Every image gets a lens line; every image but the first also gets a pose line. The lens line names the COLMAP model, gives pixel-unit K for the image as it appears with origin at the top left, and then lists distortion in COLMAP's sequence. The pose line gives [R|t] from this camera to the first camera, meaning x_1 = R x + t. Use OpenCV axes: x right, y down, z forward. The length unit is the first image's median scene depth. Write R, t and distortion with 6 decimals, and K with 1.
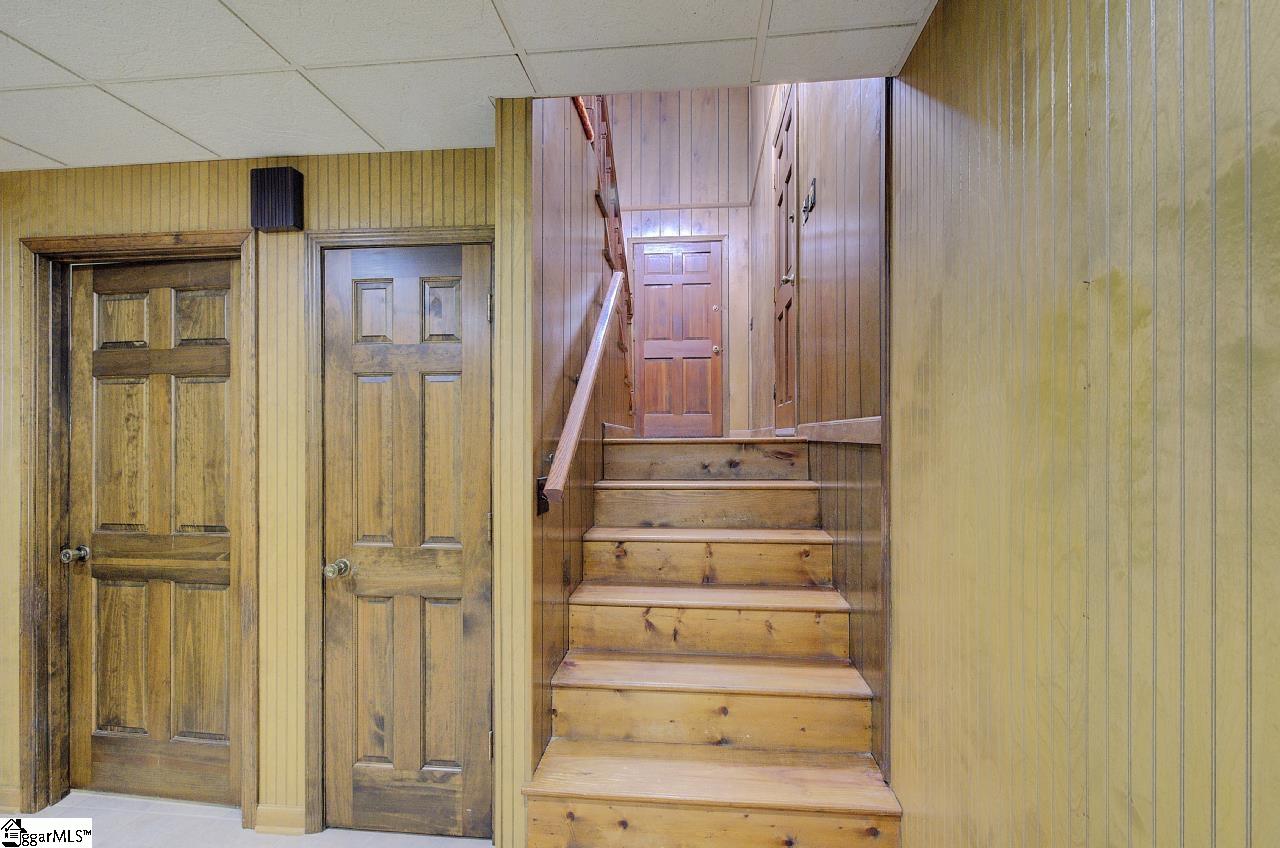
lens RADIAL K [[549.4, 0, 649.2], [0, 549.4, 436.0], [0, 0, 1]] dist [-0.000345, 0.000834]
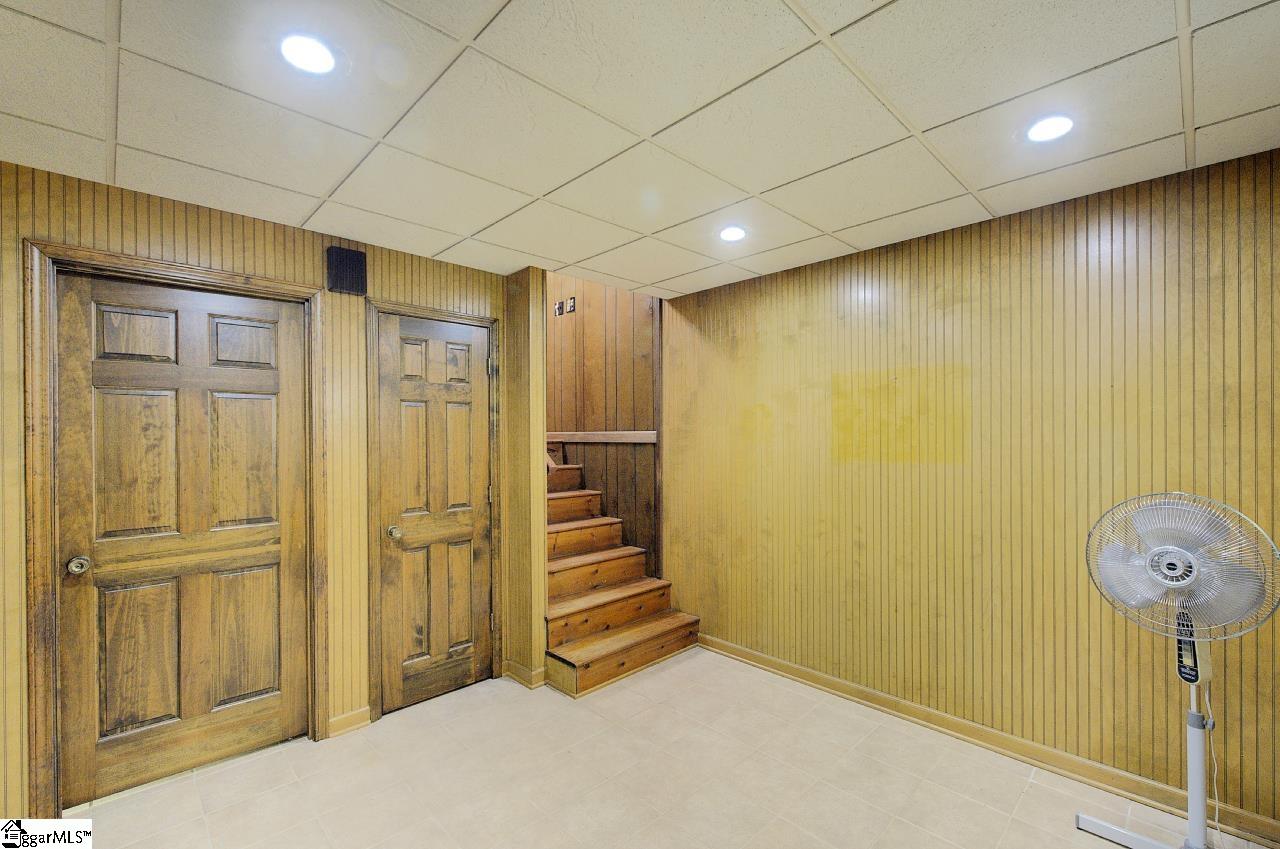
lens RADIAL K [[549.4, 0, 649.2], [0, 549.4, 436.5], [0, 0, 1]] dist [-0.000345, 0.000834]
pose [[0.639392, -0.003984, 0.768870, -1.241702], [0.005211, 0.999986, 0.000849, -0.012381], [-0.768863, 0.003464, 0.639404, -0.455639]]
